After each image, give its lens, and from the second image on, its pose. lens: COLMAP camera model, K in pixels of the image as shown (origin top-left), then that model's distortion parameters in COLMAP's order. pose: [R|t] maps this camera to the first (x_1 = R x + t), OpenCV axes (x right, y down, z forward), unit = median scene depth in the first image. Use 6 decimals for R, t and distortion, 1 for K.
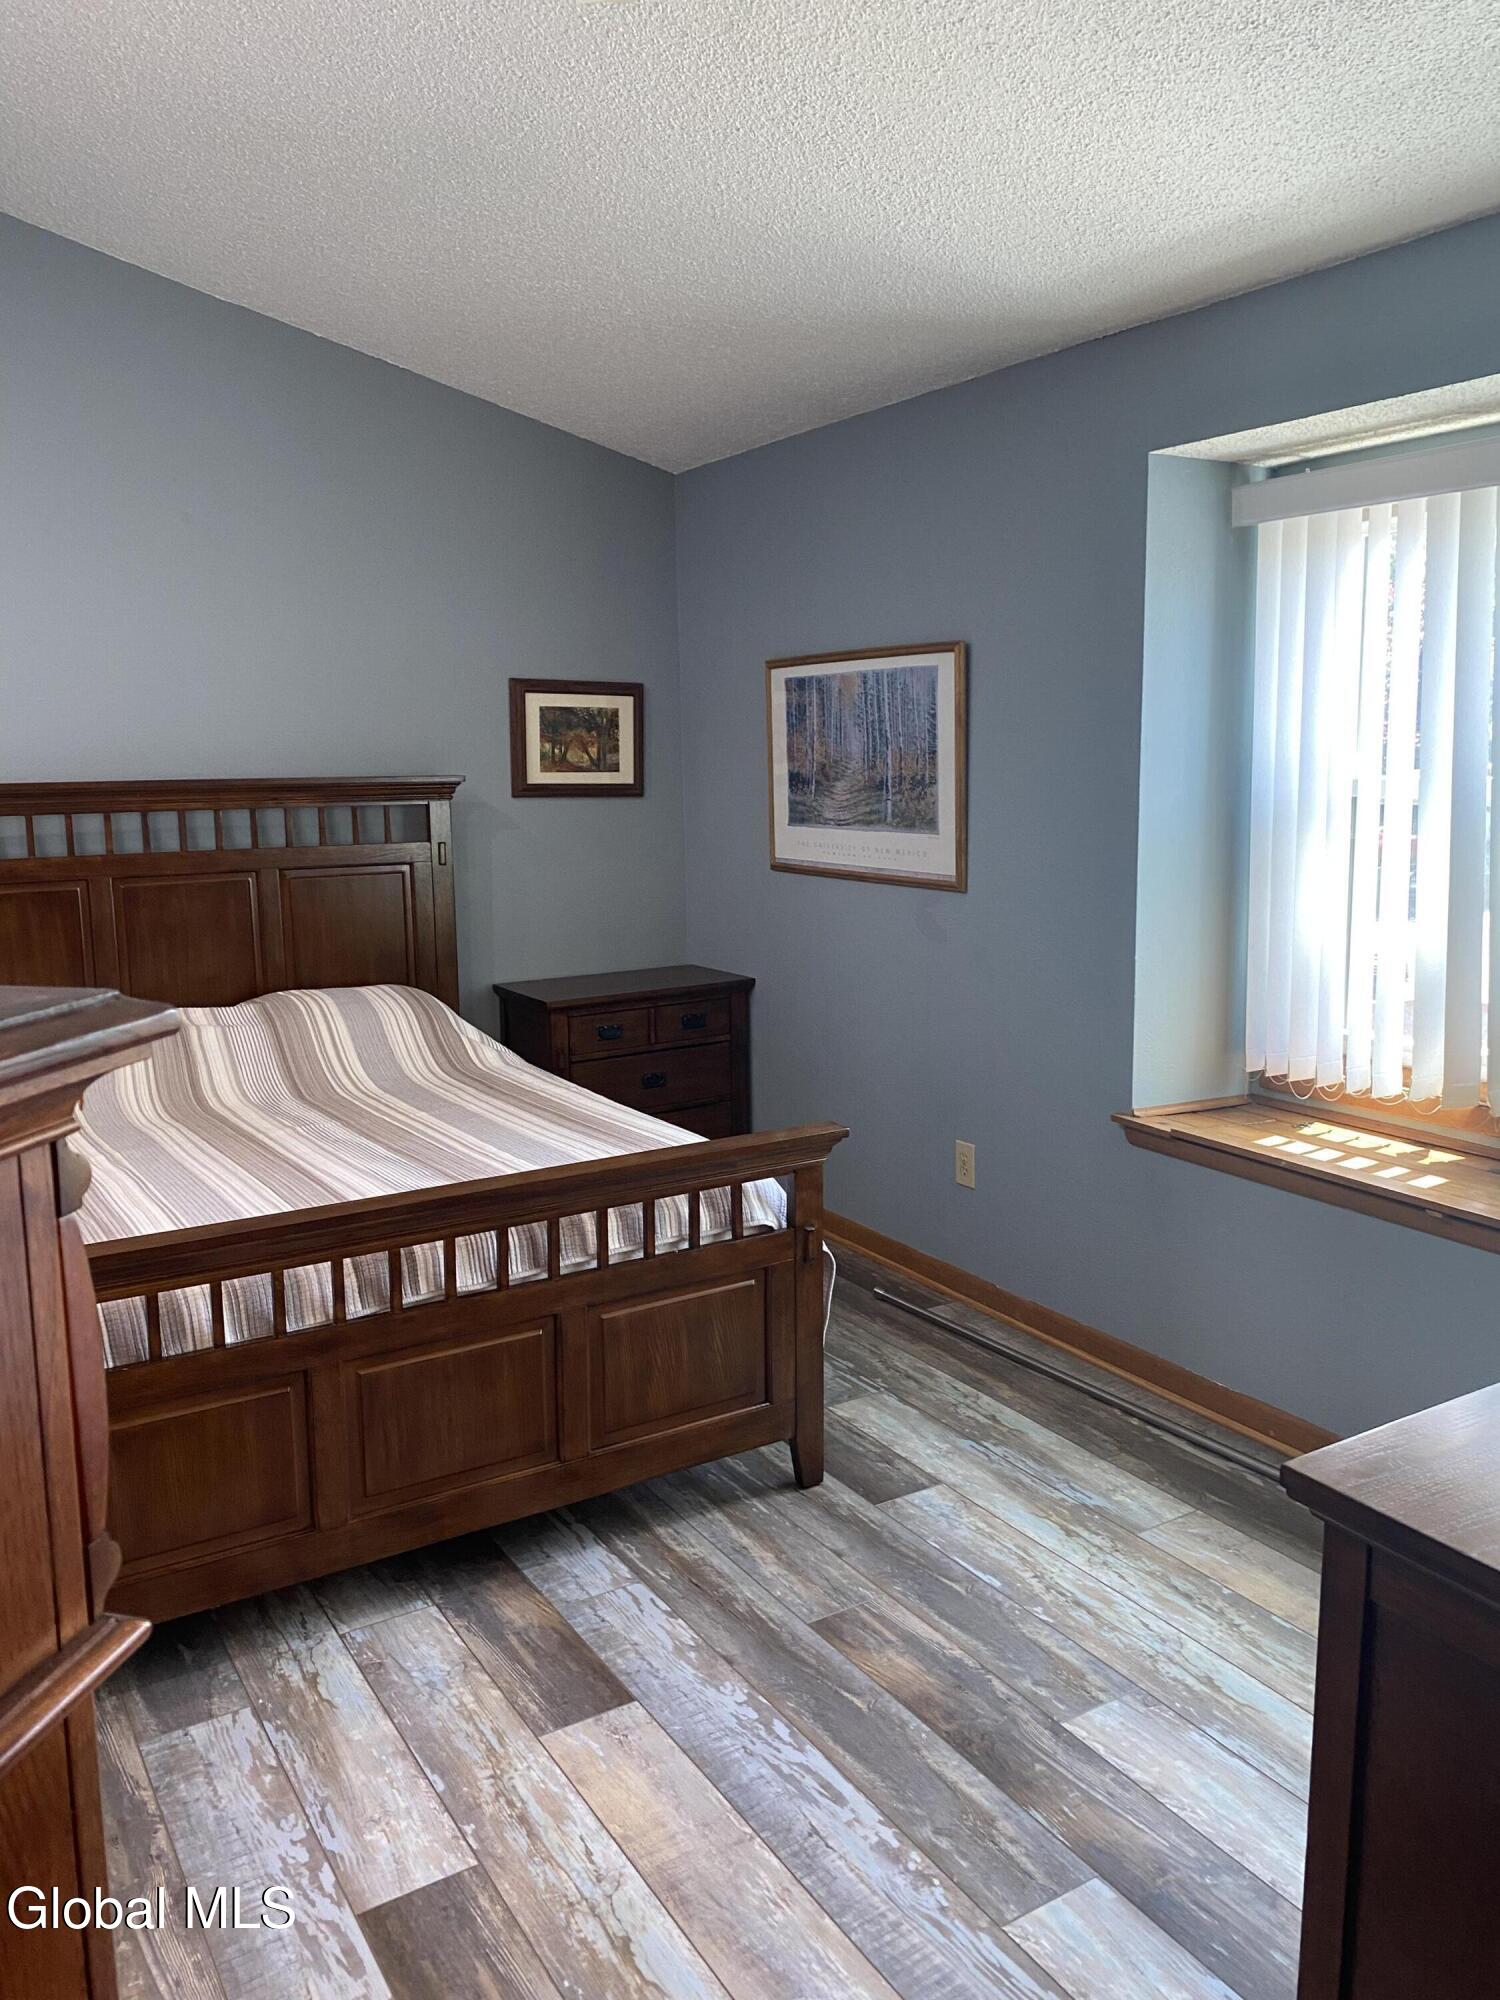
lens RADIAL K [[1517.6, 0, 759.3], [0, 1517.6, 981.5], [0, 0, 1]] dist [0.047072, -0.057382]
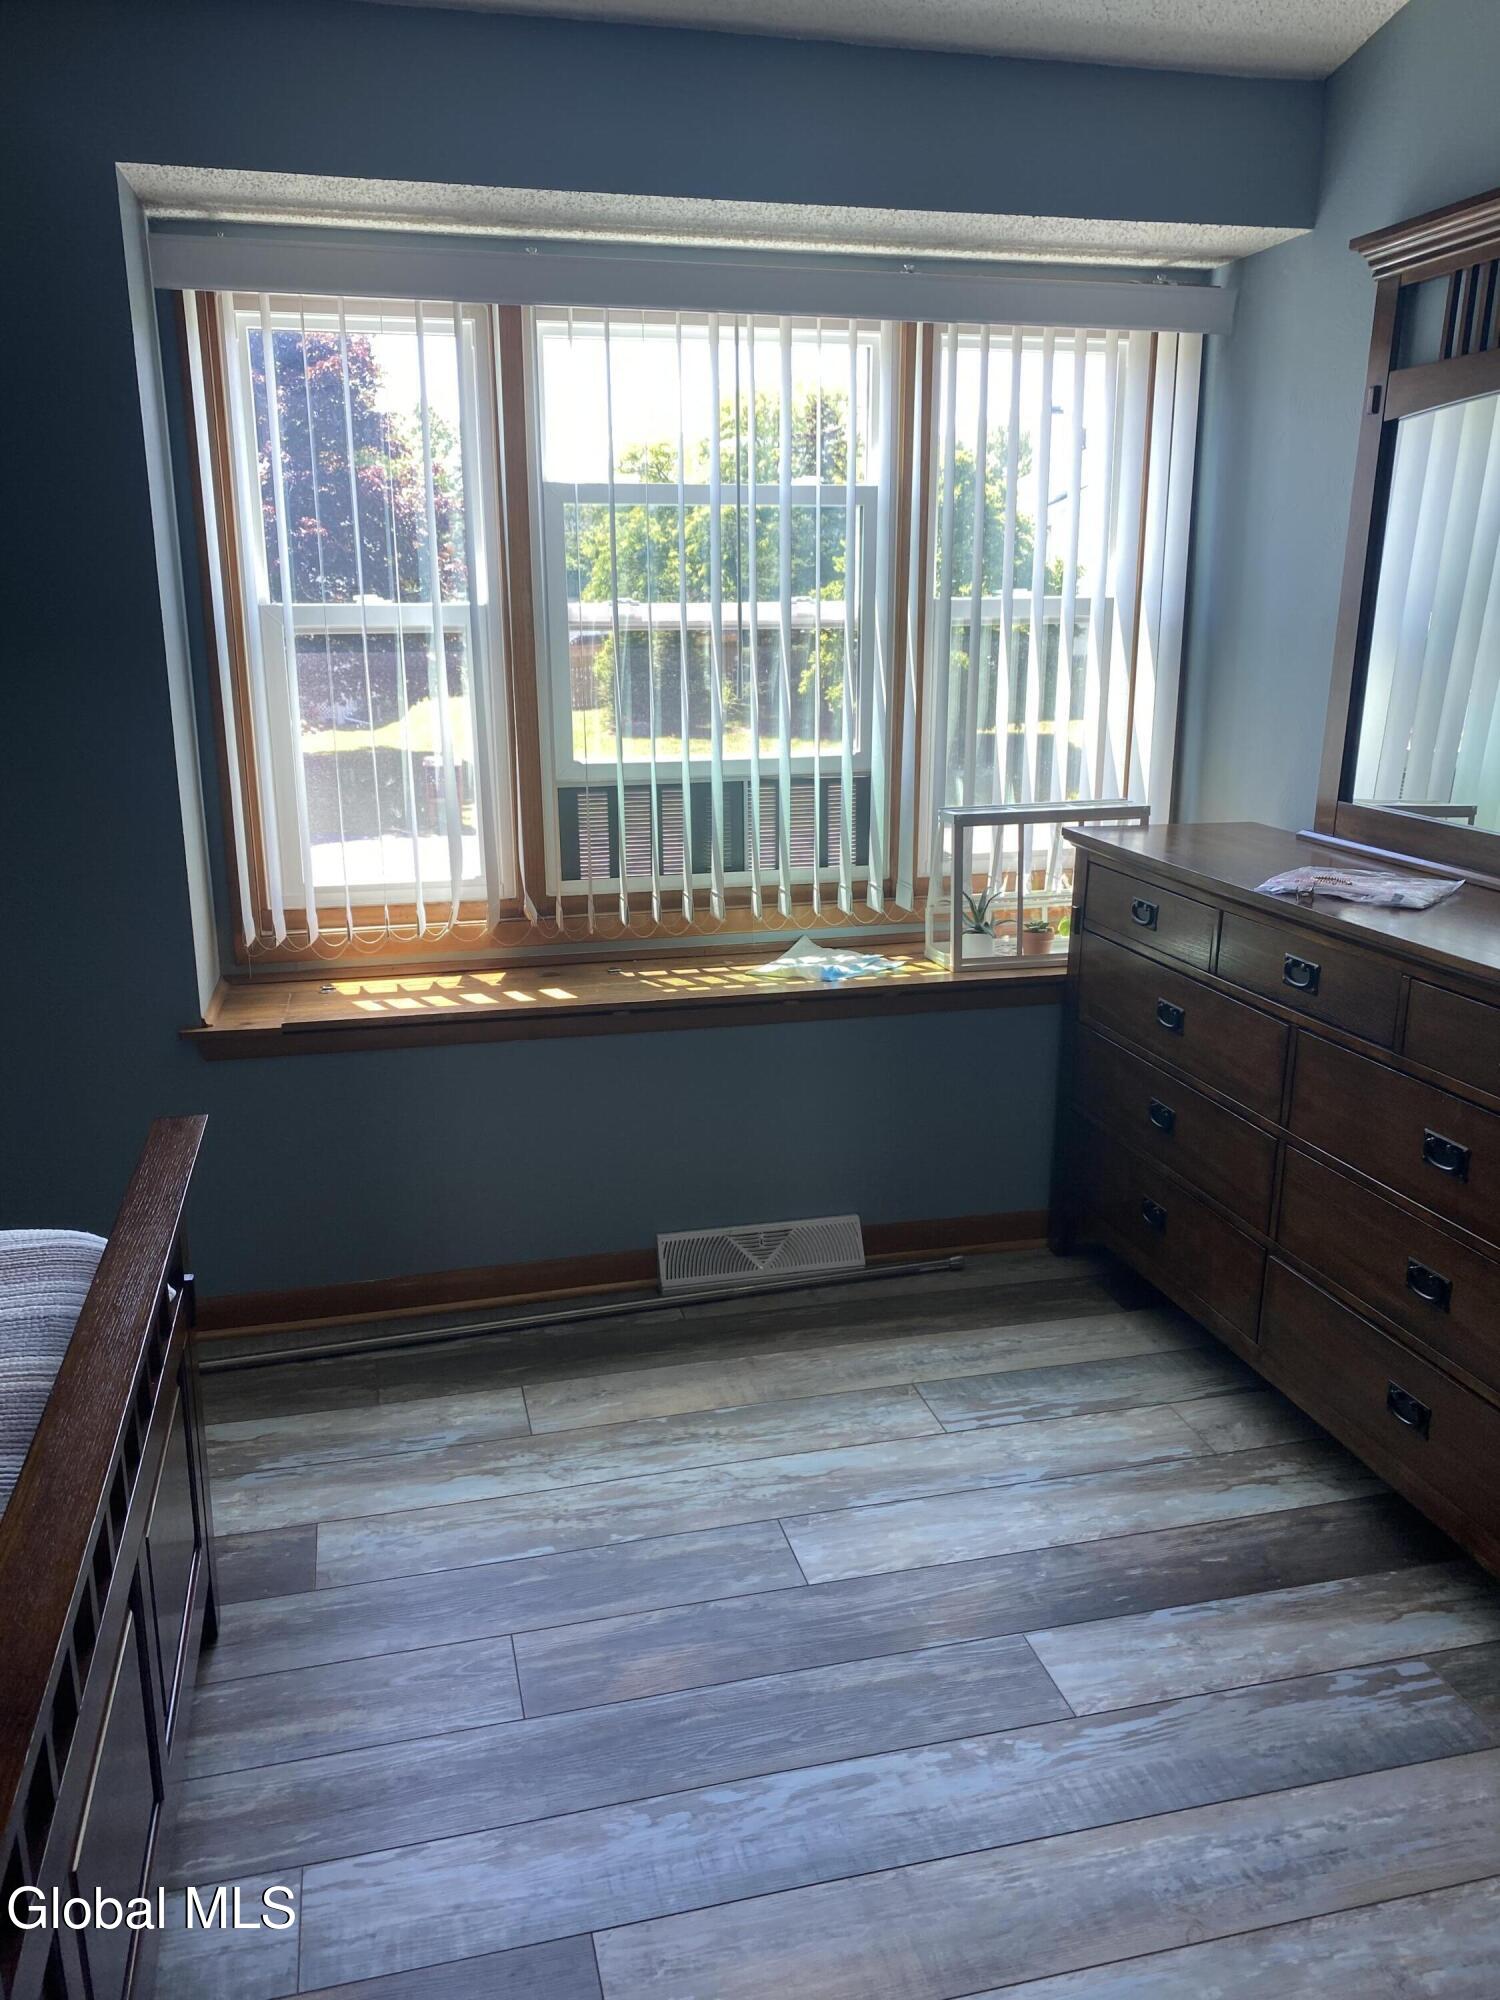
lens RADIAL K [[1517.6, 0, 729.9], [0, 1517.6, 975.2], [0, 0, 1]] dist [0.047072, -0.057382]
pose [[0.311531, -0.215393, 0.925502, -0.358567], [0.143434, 0.973470, 0.178275, -0.036739], [-0.939348, 0.077210, 0.334161, 0.401880]]
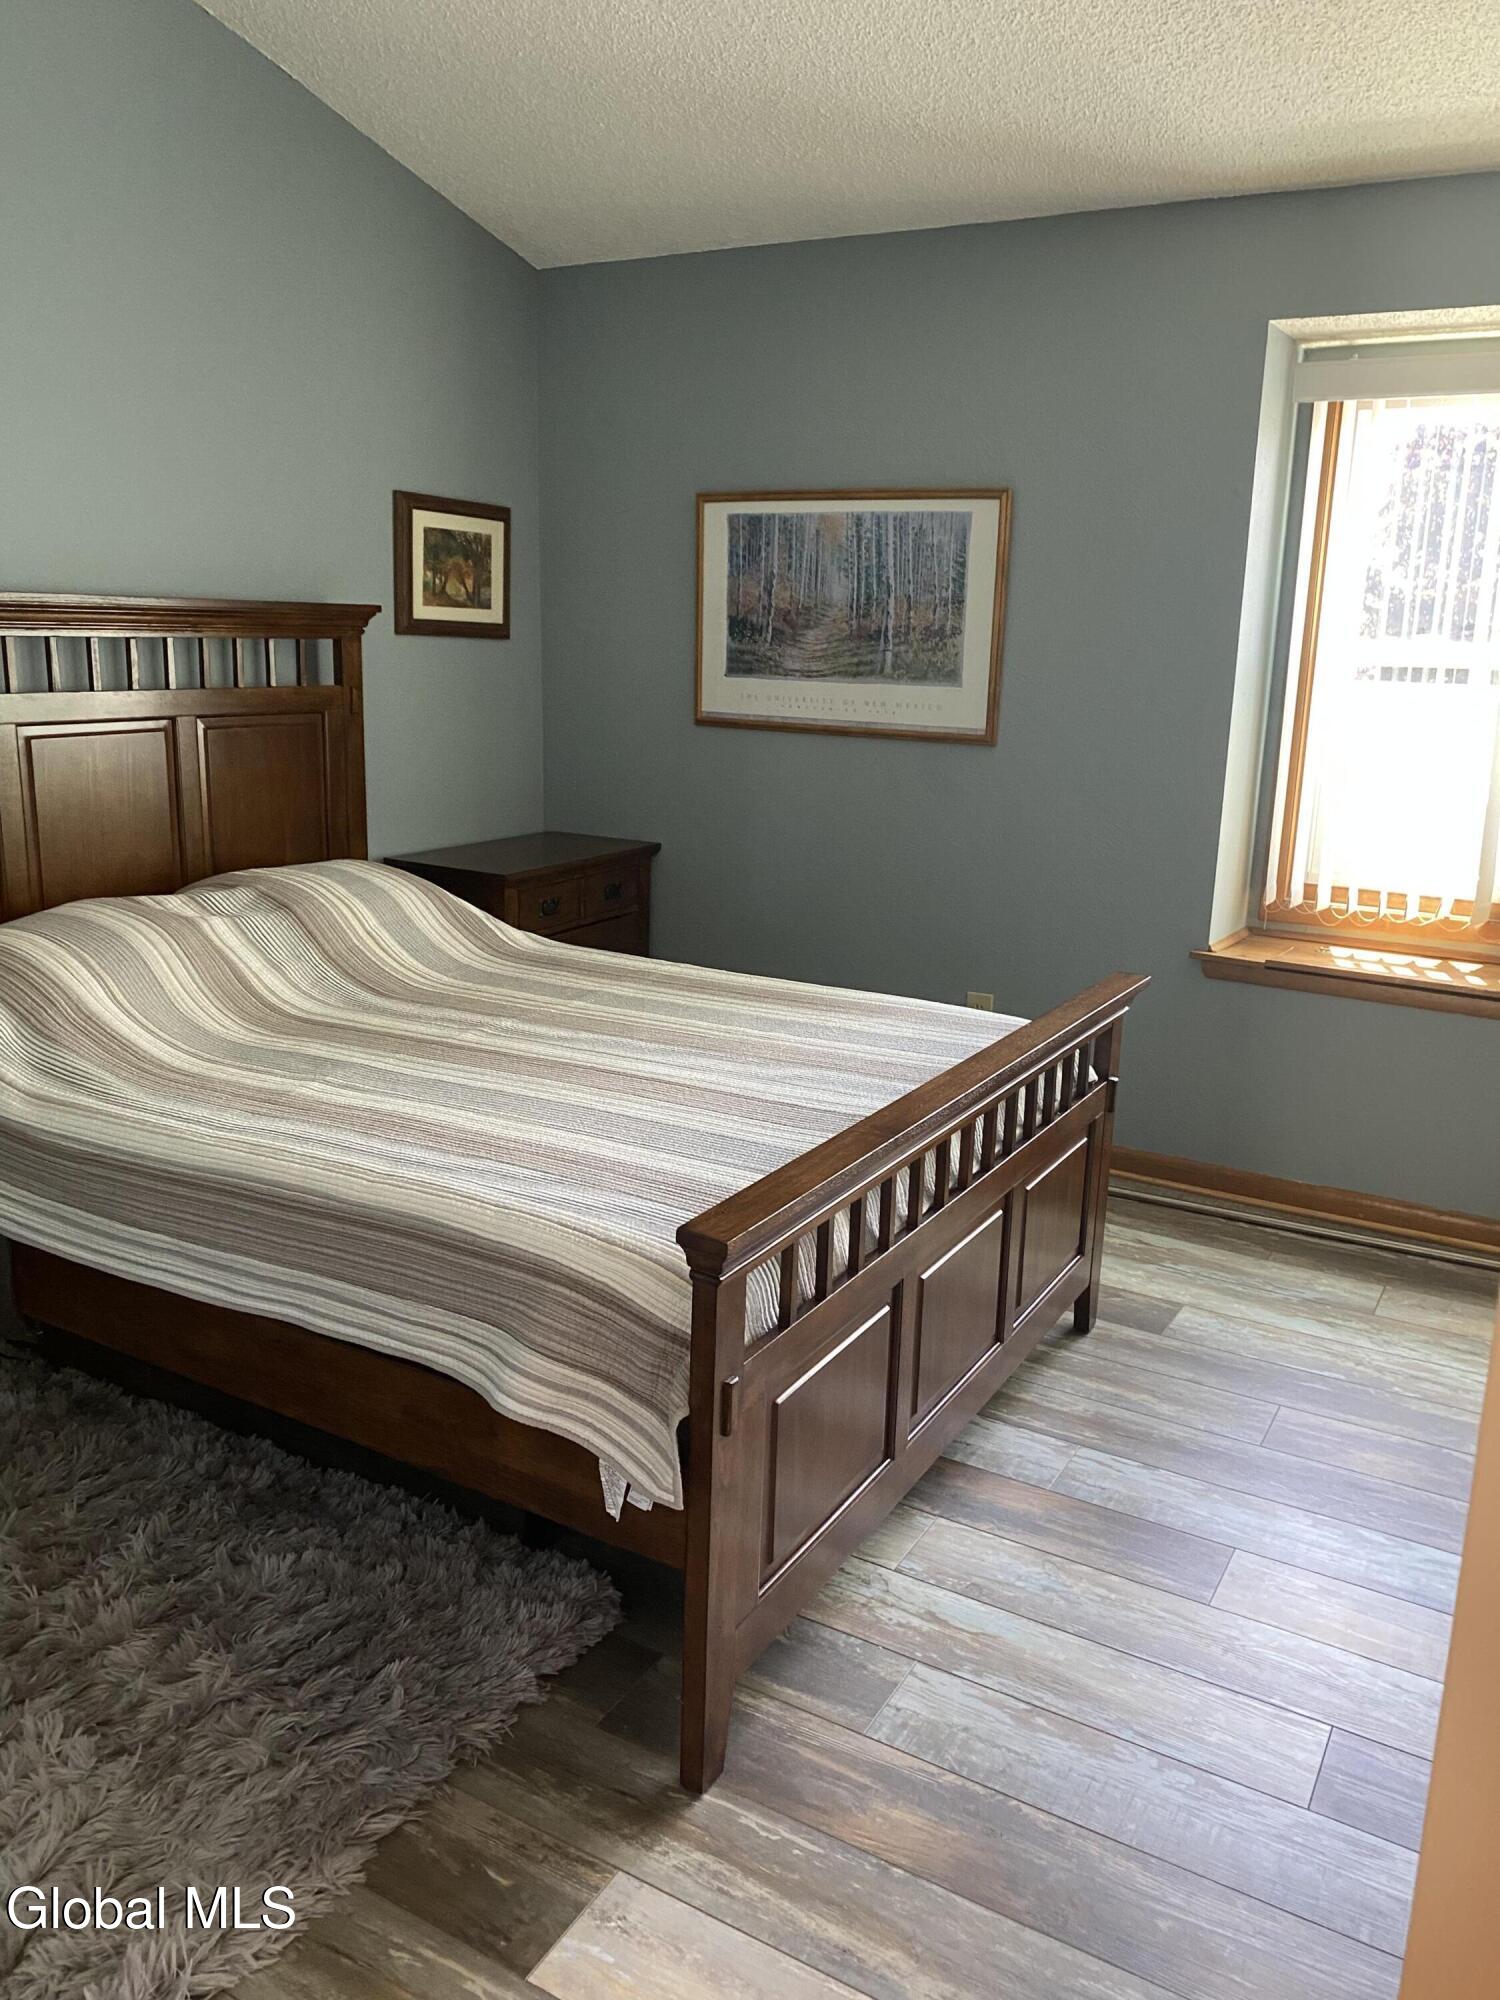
lens RADIAL K [[1517.6, 0, 787.4], [0, 1517.6, 974.5], [0, 0, 1]] dist [0.047072, -0.057382]
pose [[0.873269, -0.070338, 0.482135, -0.468596], [0.032287, 0.995704, 0.086782, 0.000531], [-0.486167, -0.060217, 0.871788, 0.173644]]
